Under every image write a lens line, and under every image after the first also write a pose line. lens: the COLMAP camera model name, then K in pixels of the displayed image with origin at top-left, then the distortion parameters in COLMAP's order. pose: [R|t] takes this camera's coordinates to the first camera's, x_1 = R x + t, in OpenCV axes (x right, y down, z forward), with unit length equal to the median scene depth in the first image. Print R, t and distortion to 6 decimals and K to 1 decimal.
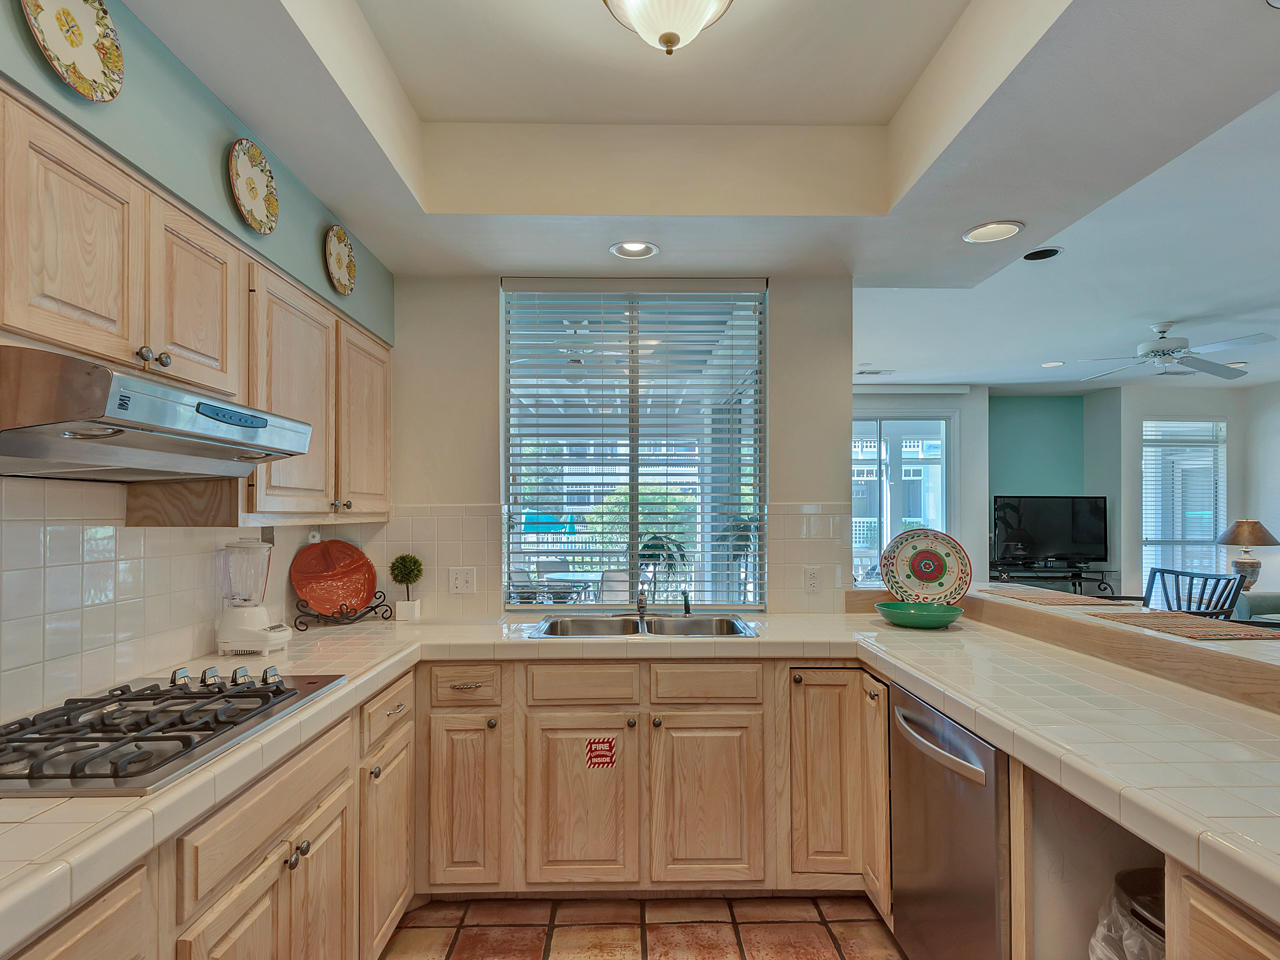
lens RADIAL K [[679.5, 0, 647.9], [0, 679.5, 511.7], [0, 0, 1]] dist [-0.002623, -0.004567]
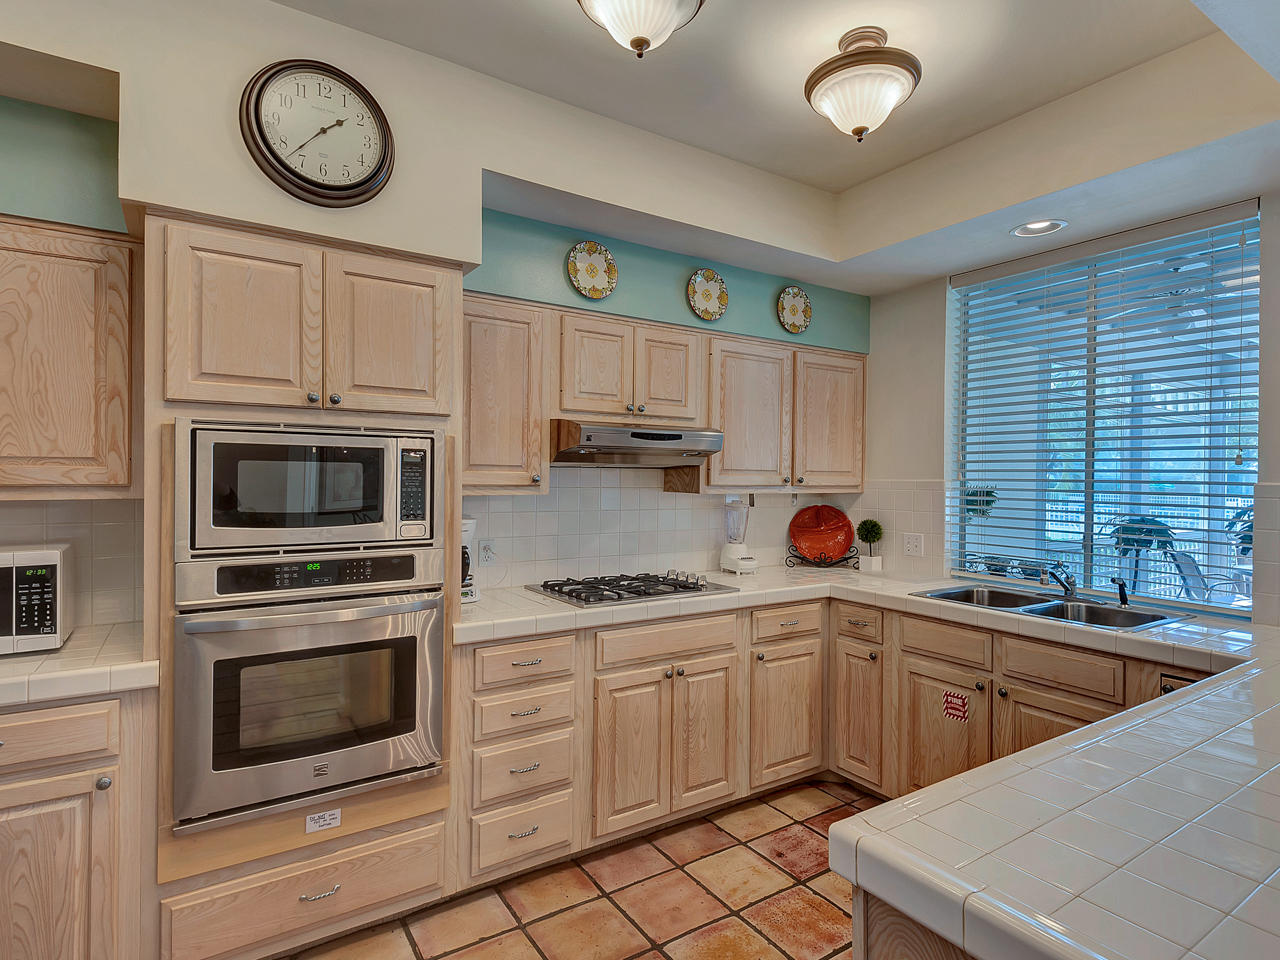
lens RADIAL K [[679.5, 0, 638.0], [0, 679.5, 477.1], [0, 0, 1]] dist [-0.002623, -0.004567]
pose [[0.520184, 0.009544, -0.854001, 0.607368], [-0.011207, 0.999928, 0.004348, -0.019621], [0.853981, 0.007309, 0.520253, -0.026244]]
